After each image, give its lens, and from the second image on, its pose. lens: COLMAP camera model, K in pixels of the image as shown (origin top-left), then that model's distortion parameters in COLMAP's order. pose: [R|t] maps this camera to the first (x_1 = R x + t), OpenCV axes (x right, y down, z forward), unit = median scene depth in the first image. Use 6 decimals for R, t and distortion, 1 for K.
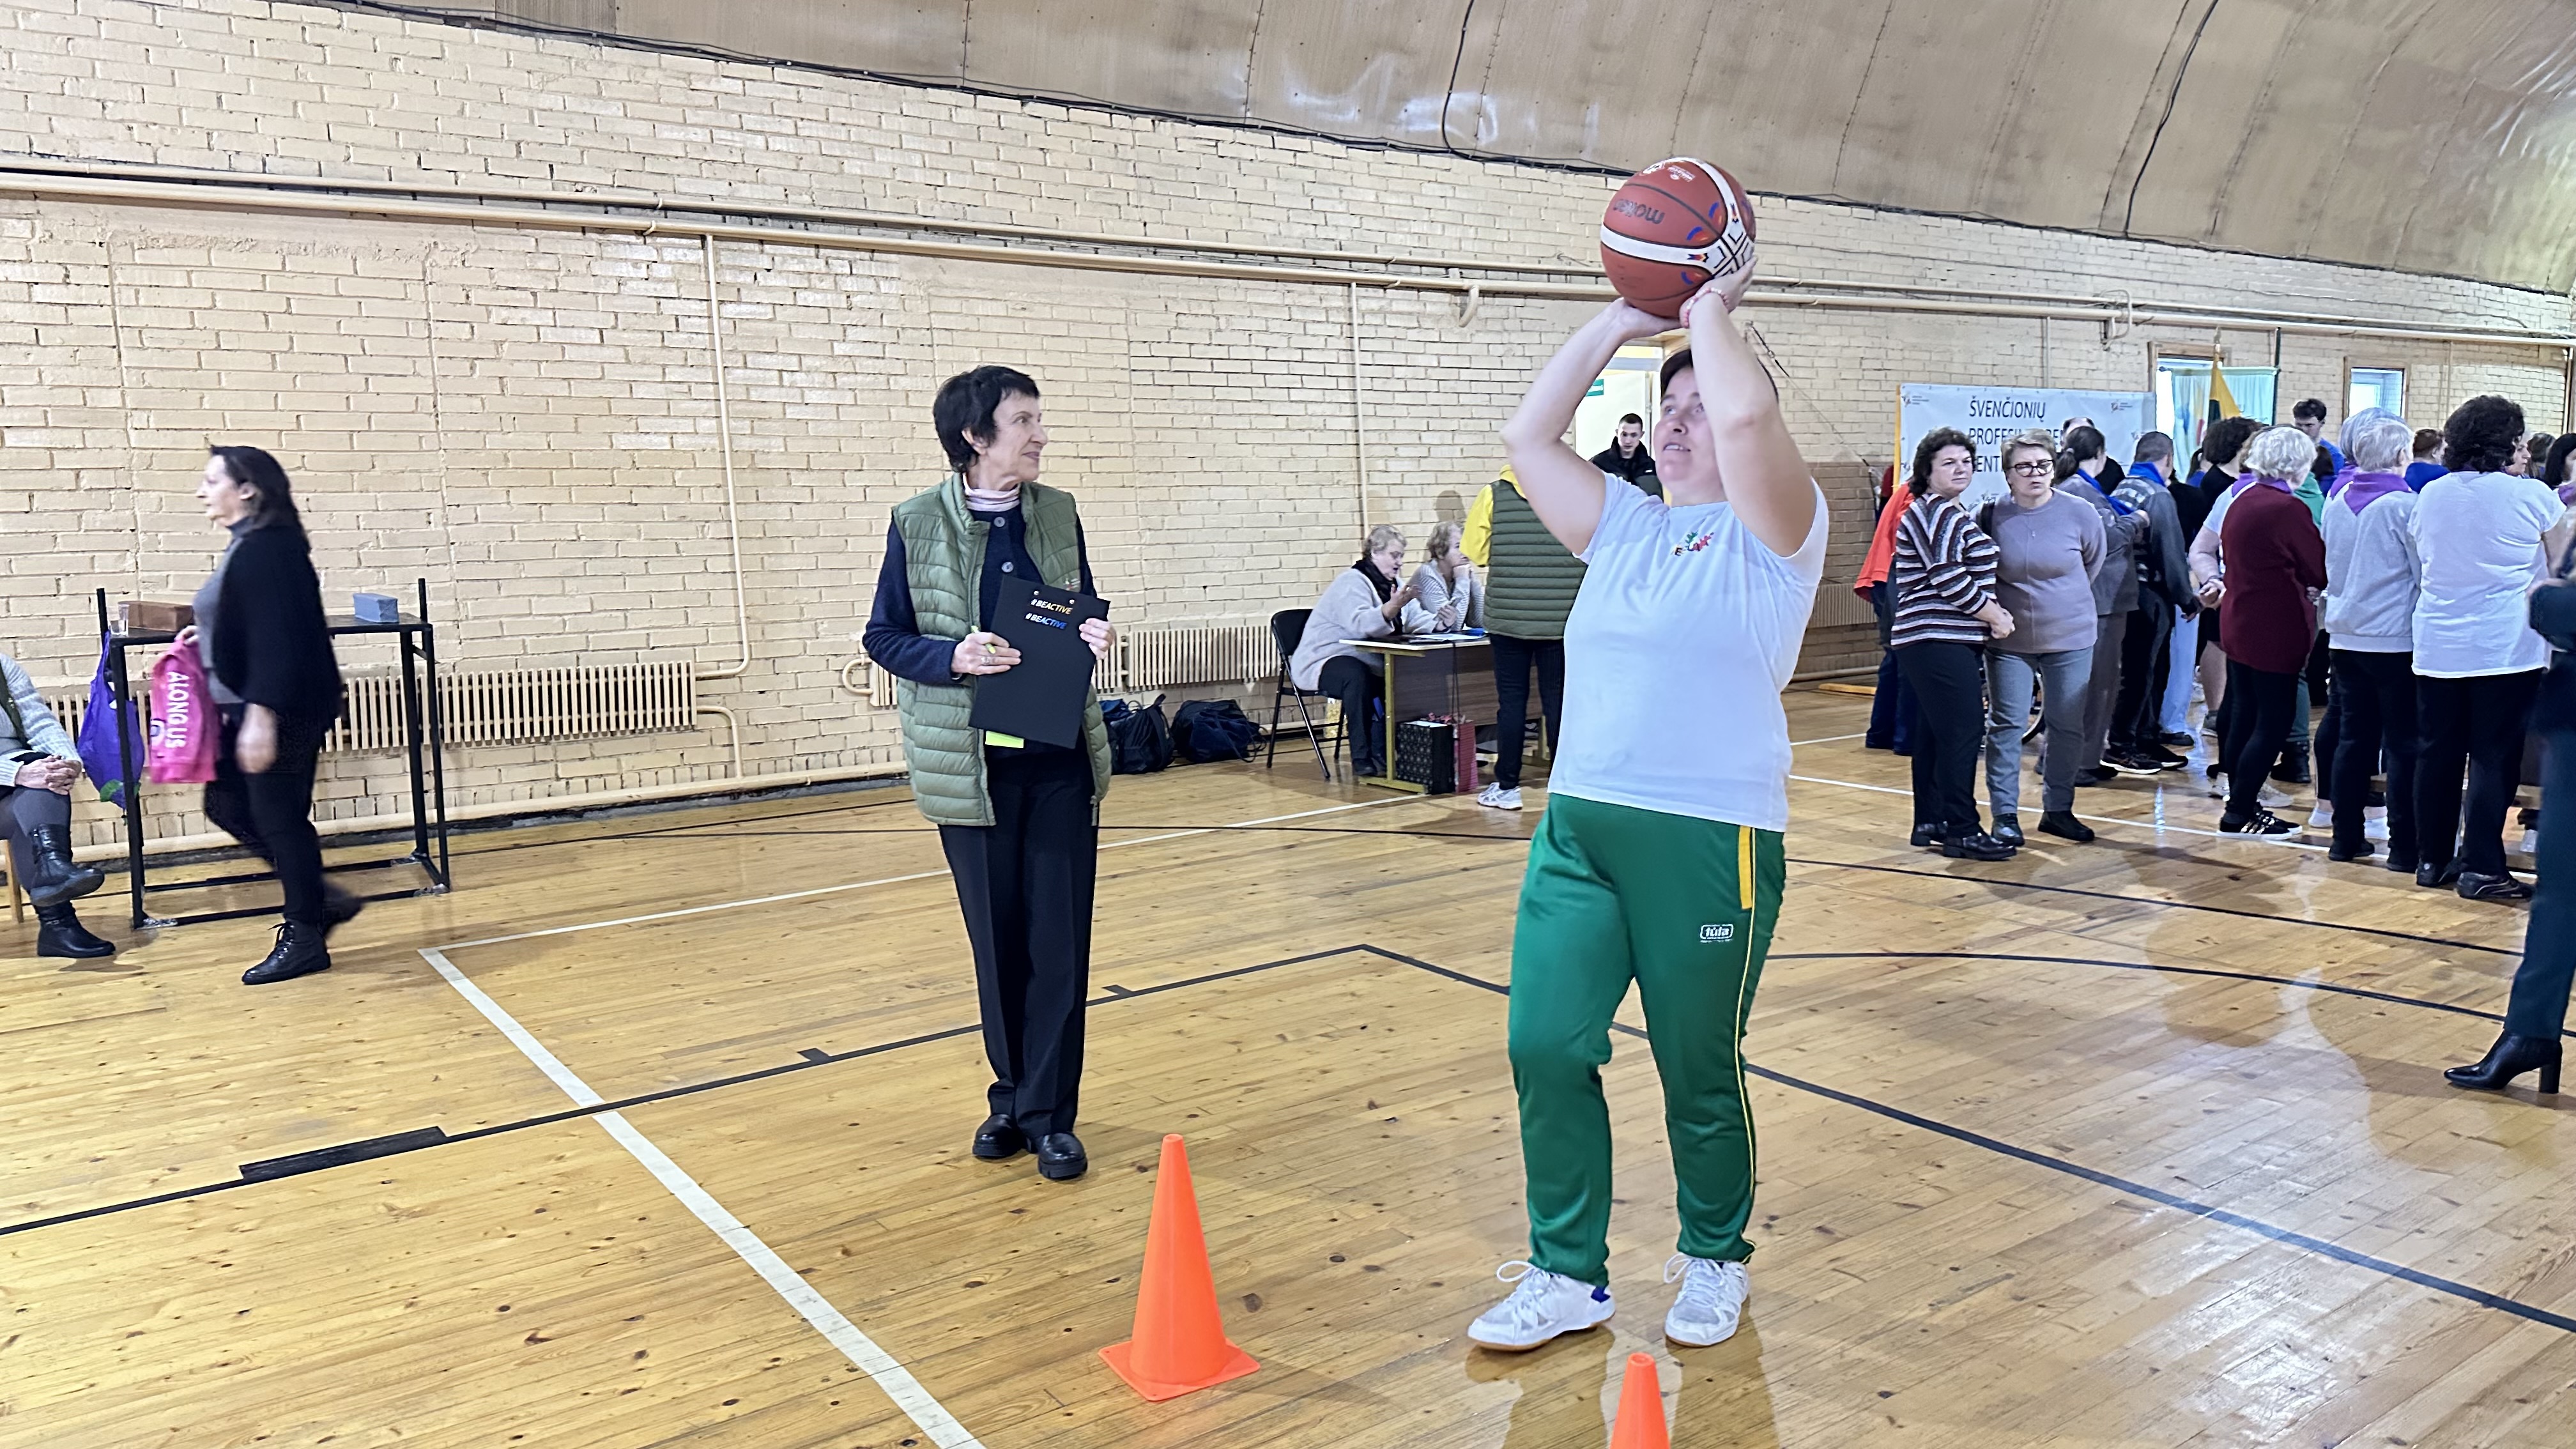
lens RADIAL K [[1732.3, 0, 1293.8], [0, 1732.3, 729.9], [0, 0, 1]] dist [0.008018, -0.004894]
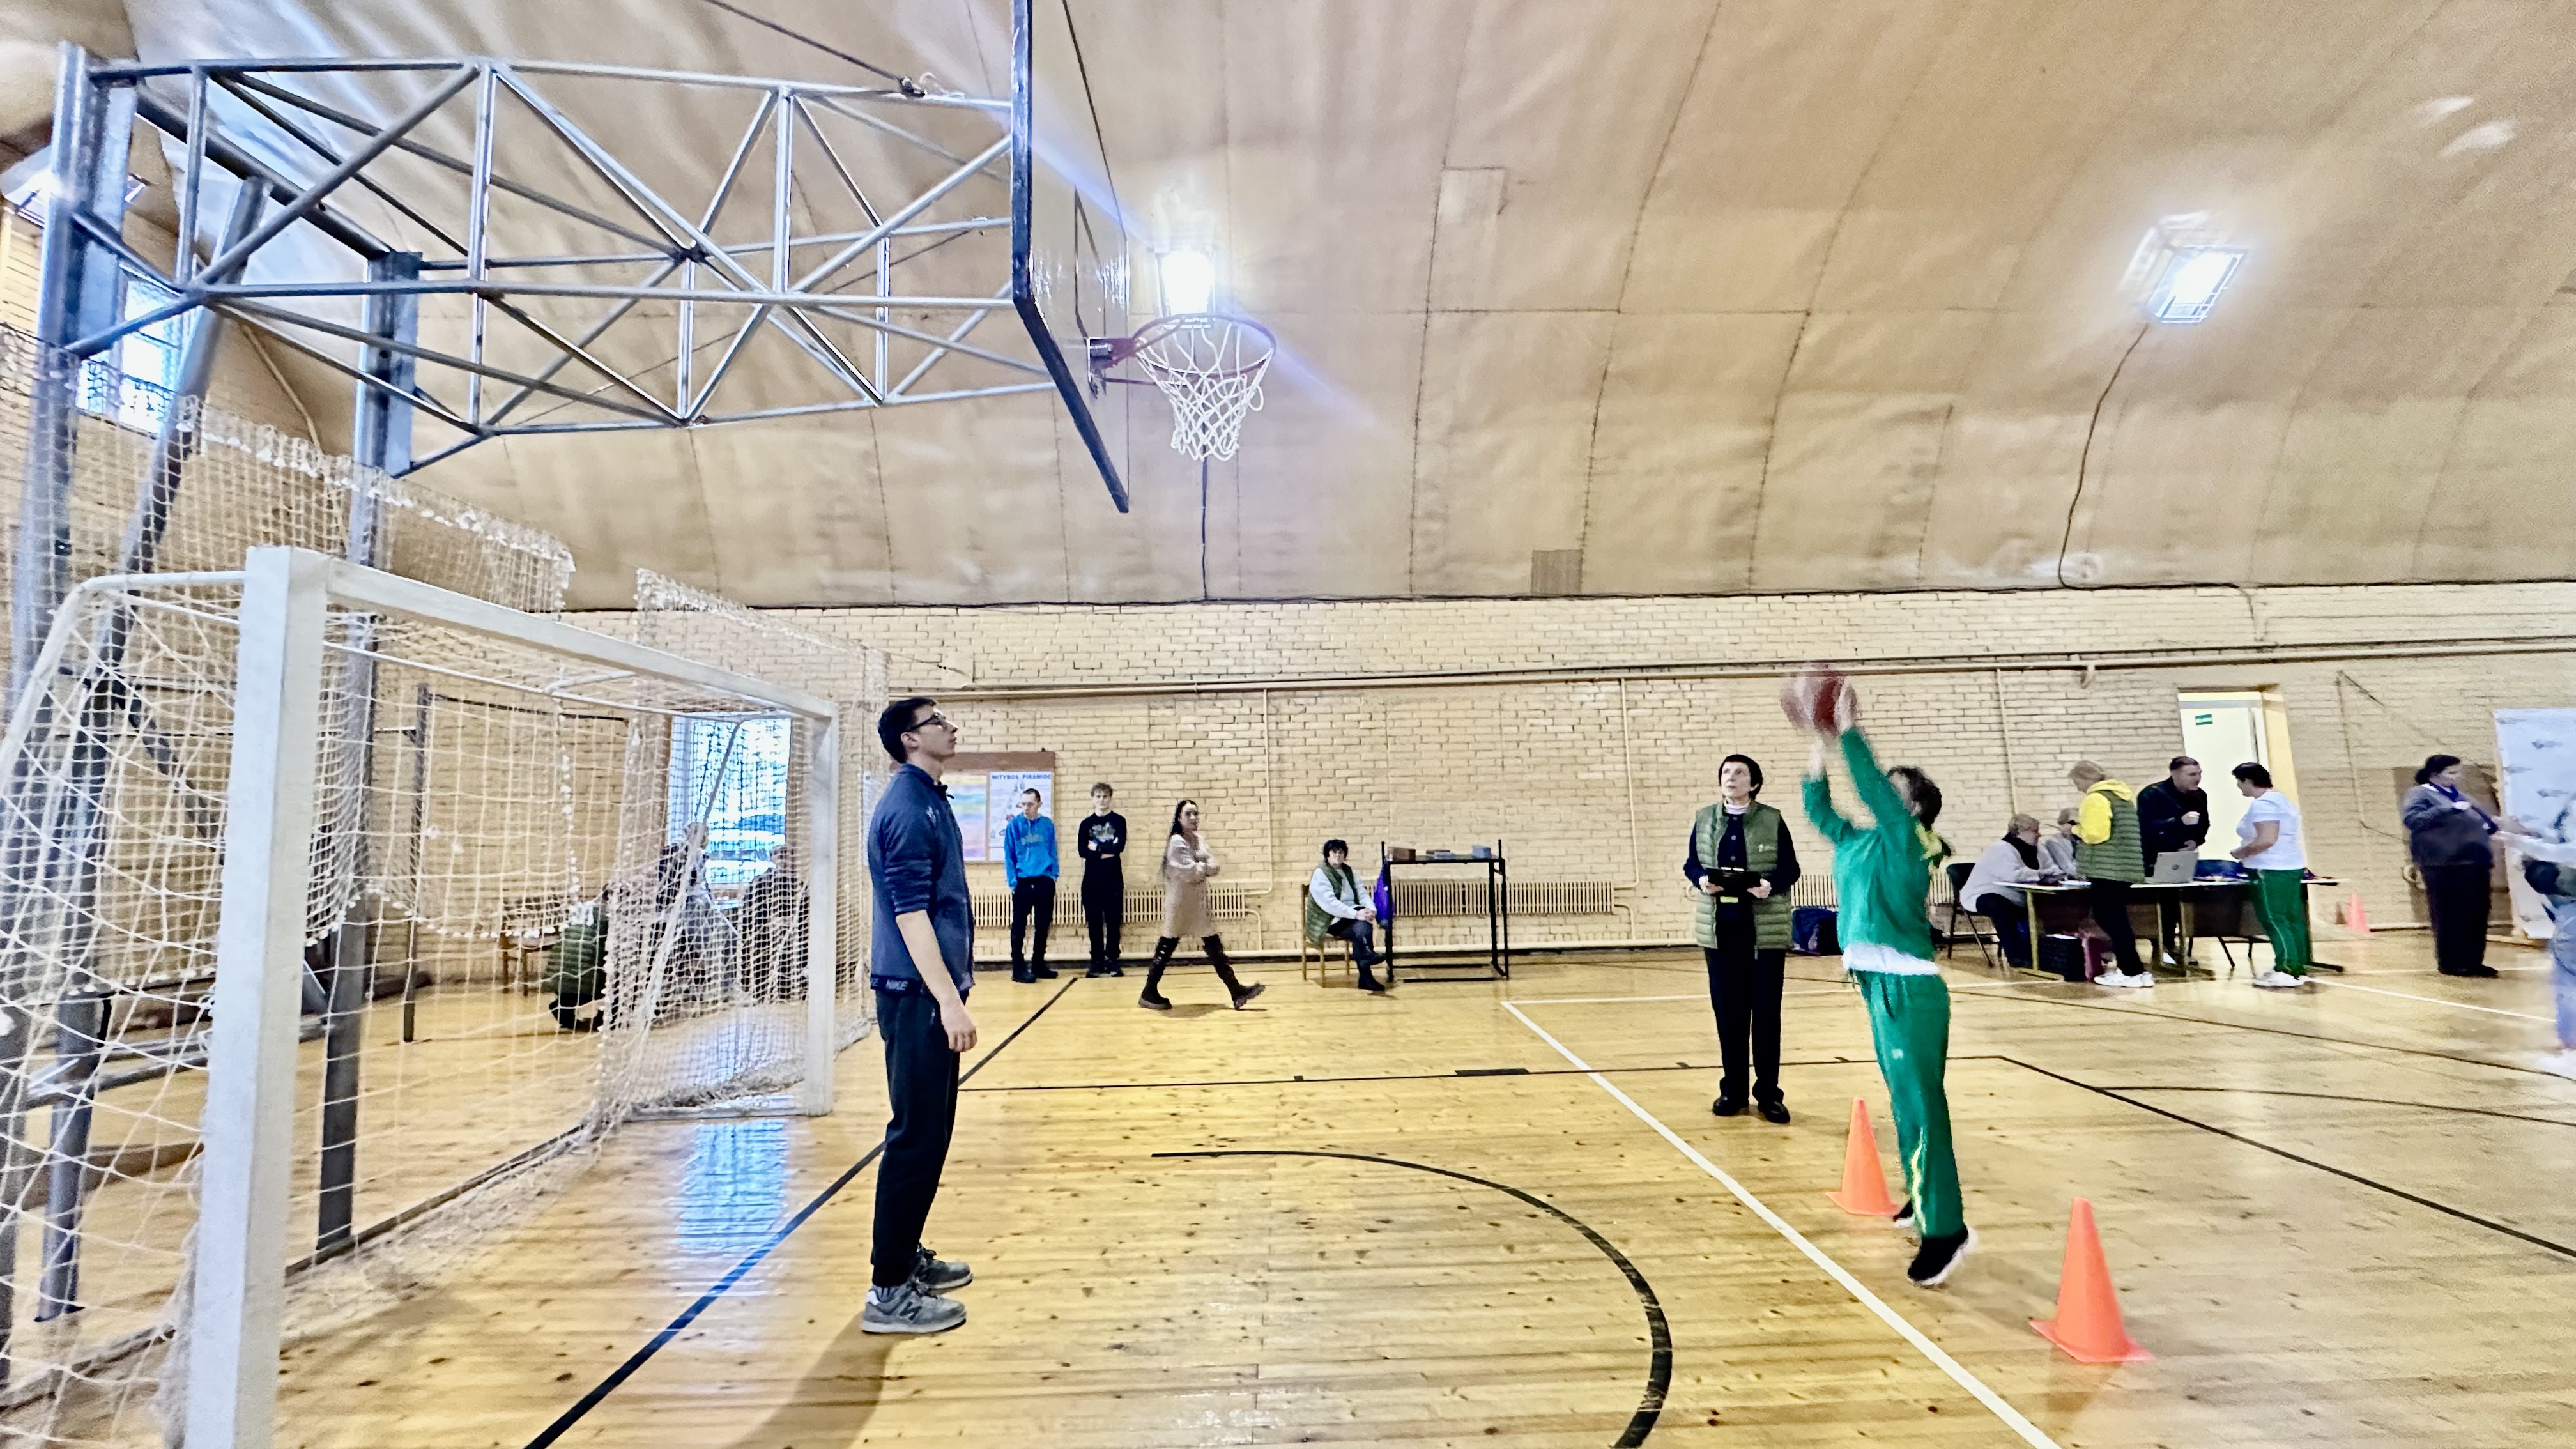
lens RADIAL K [[1076.3, 0, 1293.1], [0, 1076.3, 729.0], [0, 0, 1]] dist [0.013917, 0.001031]
pose [[0.834384, -0.041347, -0.549630, 0.045003], [-0.059930, 0.984465, -0.165037, 0.016138], [0.547915, 0.170643, 0.818944, -0.266072]]
